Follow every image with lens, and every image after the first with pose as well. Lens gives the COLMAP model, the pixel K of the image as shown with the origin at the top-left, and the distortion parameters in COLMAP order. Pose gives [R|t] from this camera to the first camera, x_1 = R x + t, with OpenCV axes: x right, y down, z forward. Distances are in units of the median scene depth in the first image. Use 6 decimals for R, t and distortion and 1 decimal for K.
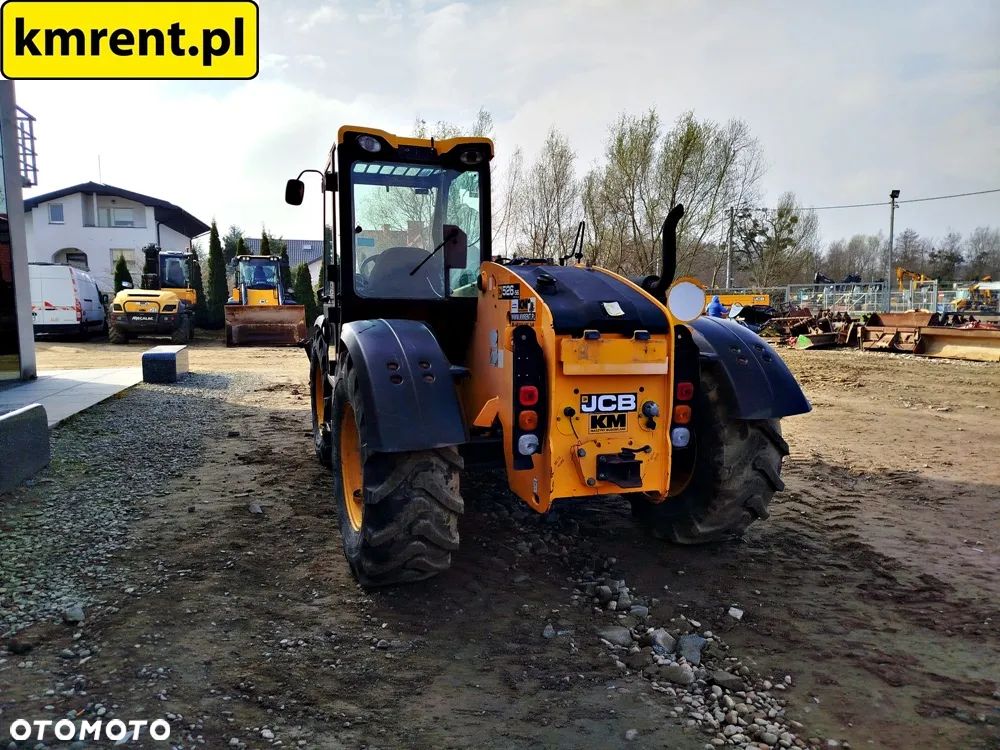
lens RADIAL K [[692.4, 0, 501.7], [0, 692.4, 370.6], [0, 0, 1]] dist [0.052831, -0.058140]
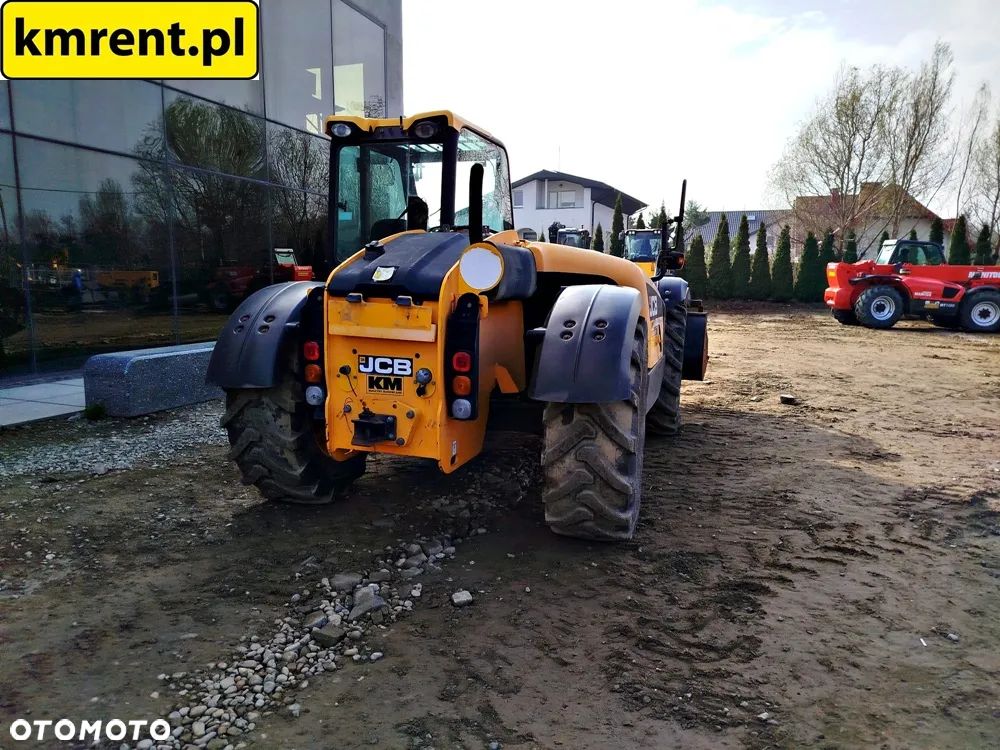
lens RADIAL K [[692.4, 0, 501.8], [0, 692.4, 371.8], [0, 0, 1]] dist [0.052831, -0.058140]
pose [[0.802528, 0.094132, -0.589142, 0.764353], [-0.070778, 0.995523, 0.062650, -0.018143], [0.592402, -0.008580, 0.805597, 0.227783]]
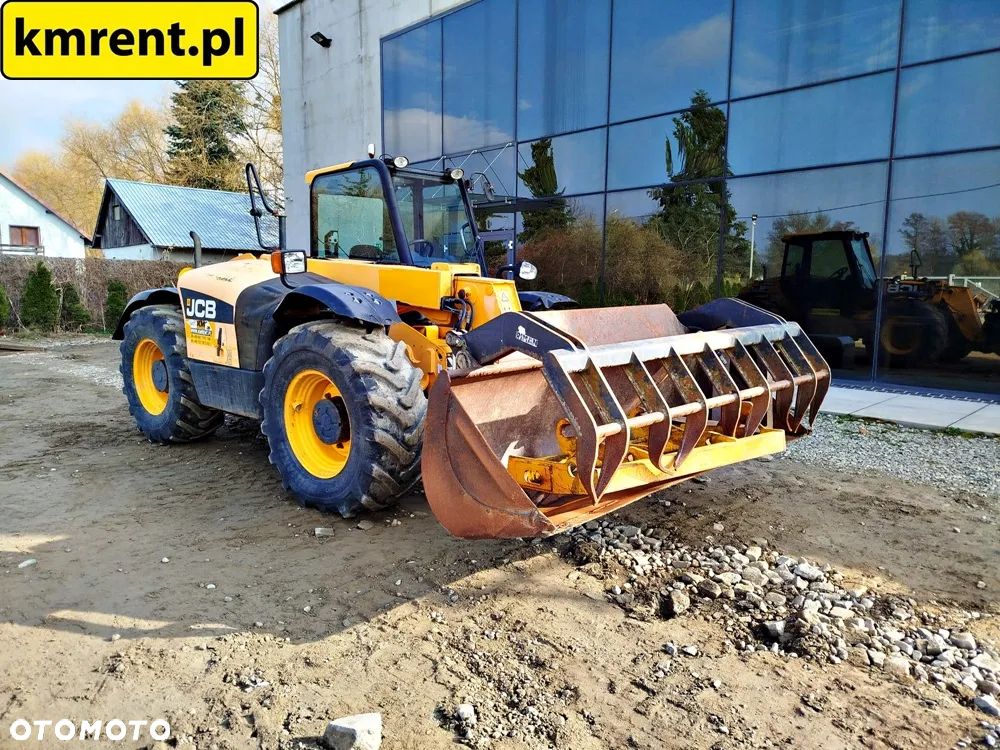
lens RADIAL K [[692.4, 0, 495.2], [0, 692.4, 370.8], [0, 0, 1]] dist [0.052831, -0.058140]
pose [[-0.886788, 0.058928, -0.458405, 0.376443], [-0.043400, 0.976839, 0.209530, -0.270649], [0.460135, 0.205703, -0.863691, 2.861025]]
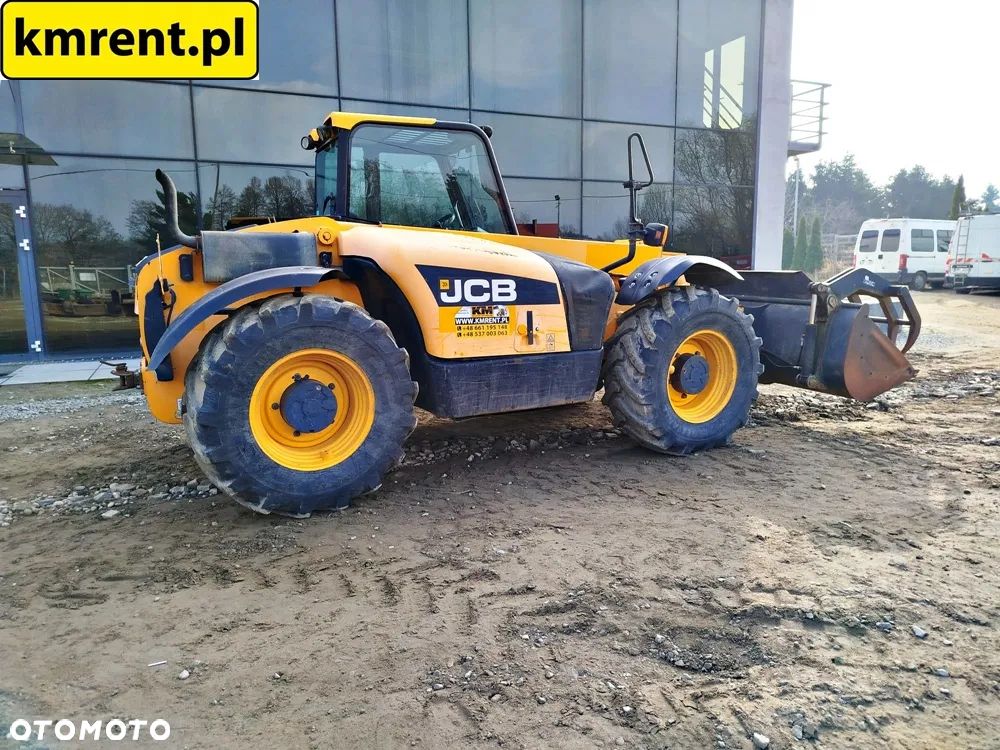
lens RADIAL K [[692.4, 0, 502.9], [0, 692.4, 371.7], [0, 0, 1]] dist [0.052831, -0.058140]
pose [[0.131869, 0.149422, -0.979941, 1.334859], [-0.081519, 0.986860, 0.139507, -0.104148], [0.987910, 0.061487, 0.142316, 1.253667]]
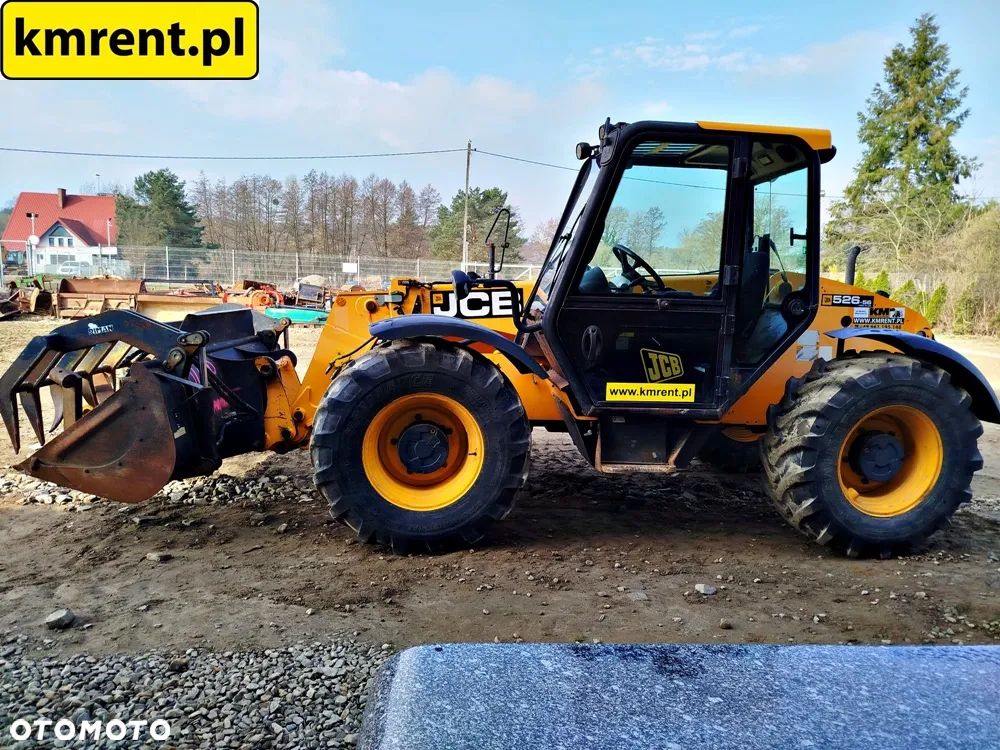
lens RADIAL K [[692.4, 0, 499.1], [0, 692.4, 376.5], [0, 0, 1]] dist [0.052831, -0.058140]
pose [[0.230253, -0.125565, 0.964996, -1.345905], [0.057158, 0.991673, 0.115398, -0.154675], [-0.971451, 0.028586, 0.235513, 1.266265]]
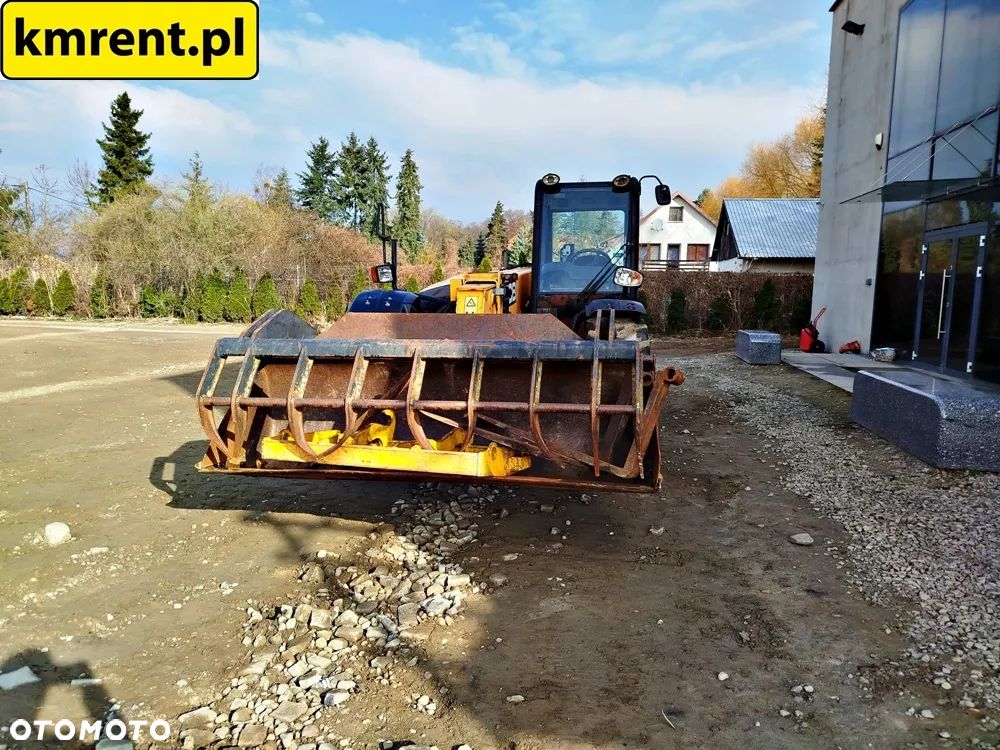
lens RADIAL K [[692.4, 0, 504.4], [0, 692.4, 373.2], [0, 0, 1]] dist [0.052831, -0.058140]
pose [[-0.896510, -0.058574, 0.439134, -0.786007], [0.035745, 0.978426, 0.203482, -0.278814], [-0.441579, 0.198121, -0.875075, 2.947427]]
